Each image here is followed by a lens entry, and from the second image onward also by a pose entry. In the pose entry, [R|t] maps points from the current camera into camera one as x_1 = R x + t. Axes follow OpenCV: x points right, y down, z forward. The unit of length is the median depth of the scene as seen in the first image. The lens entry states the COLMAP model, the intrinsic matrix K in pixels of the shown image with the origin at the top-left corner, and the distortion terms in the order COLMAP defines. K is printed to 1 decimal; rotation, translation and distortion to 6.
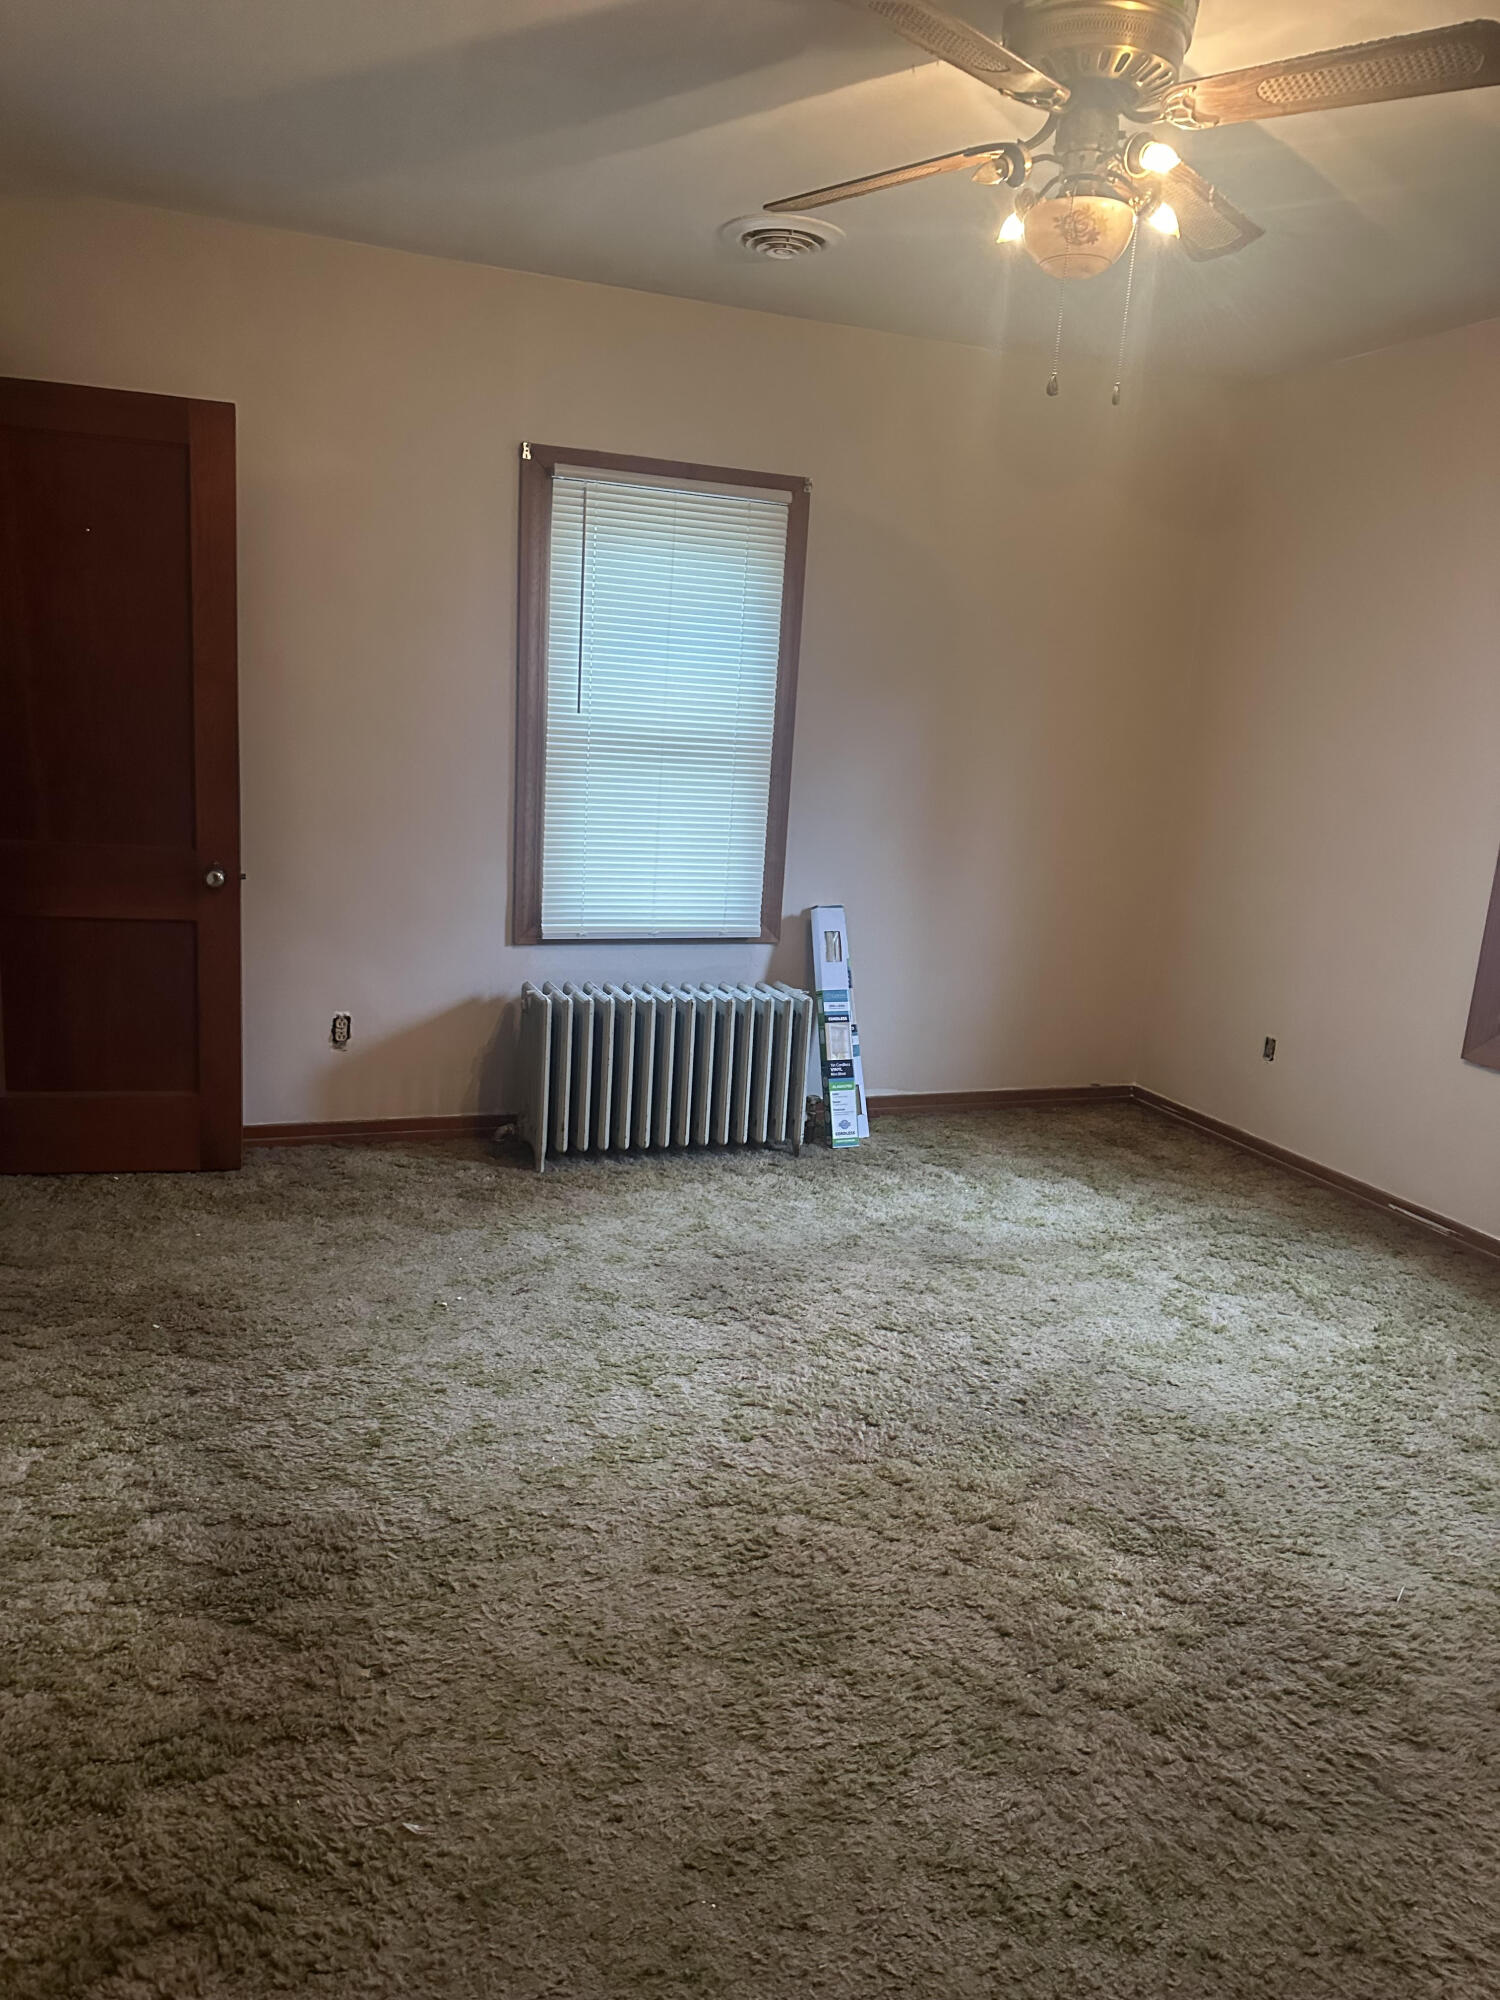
lens RADIAL K [[1448.0, 0, 750.0], [0, 1448.0, 1000.0], [0, 0, 1]] dist [0.102331, -0.223880]
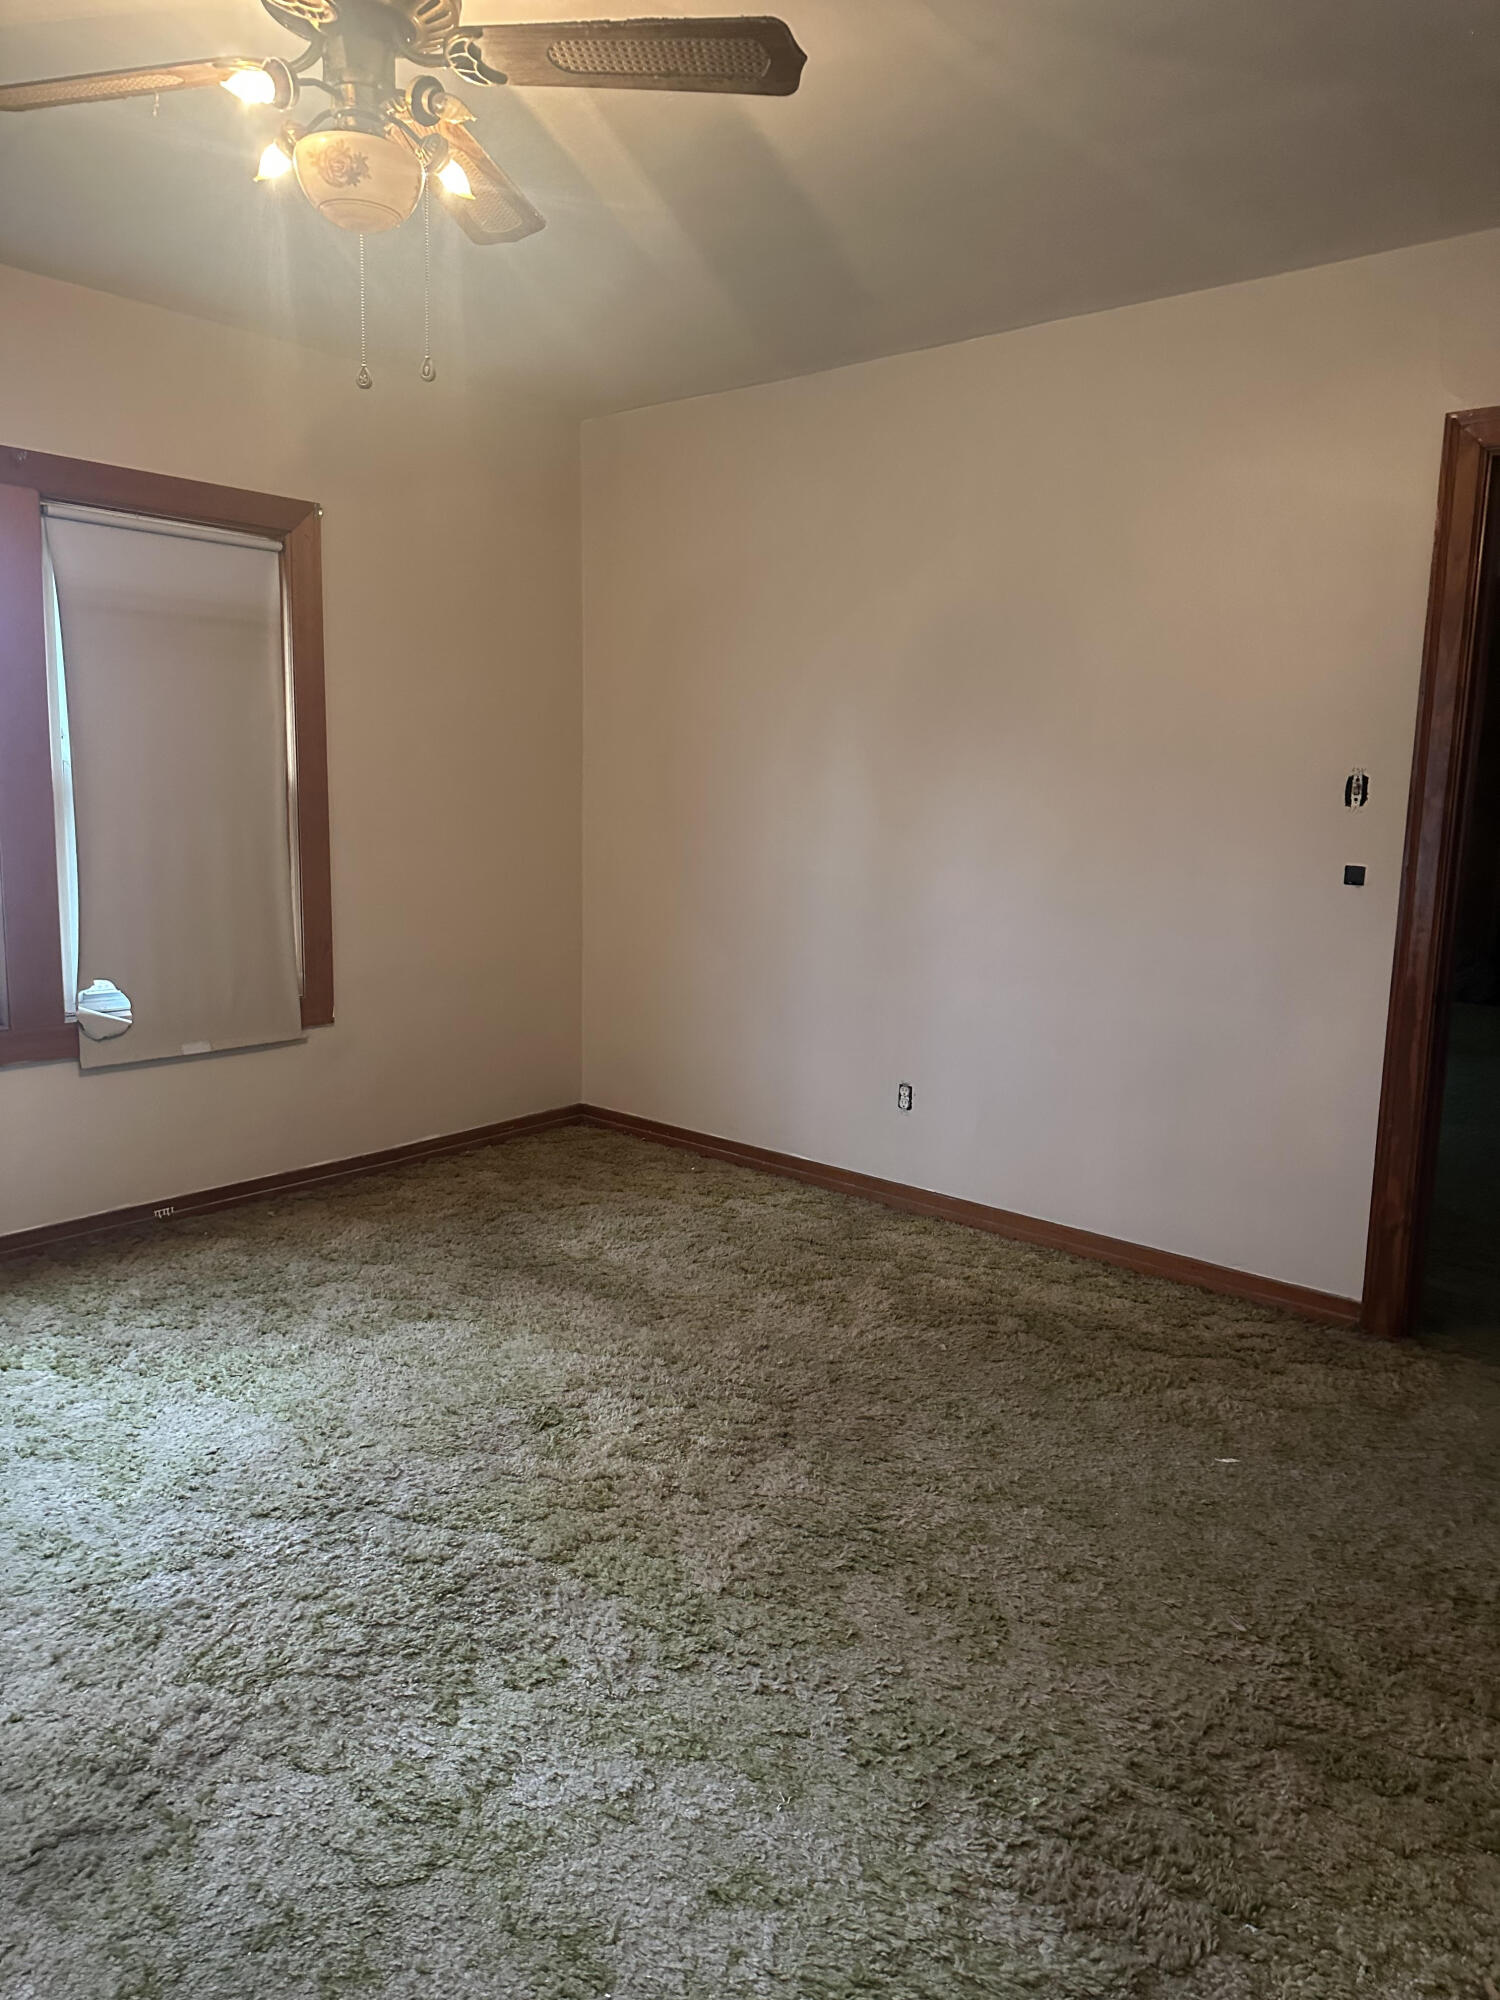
lens RADIAL K [[1448.0, 0, 750.0], [0, 1448.0, 1000.0], [0, 0, 1]] dist [0.102331, -0.223880]
pose [[-0.484874, -0.216365, 0.847398, -0.684805], [0.132086, 0.939685, 0.315508, -0.284031], [-0.864552, 0.264911, -0.427050, 1.234395]]
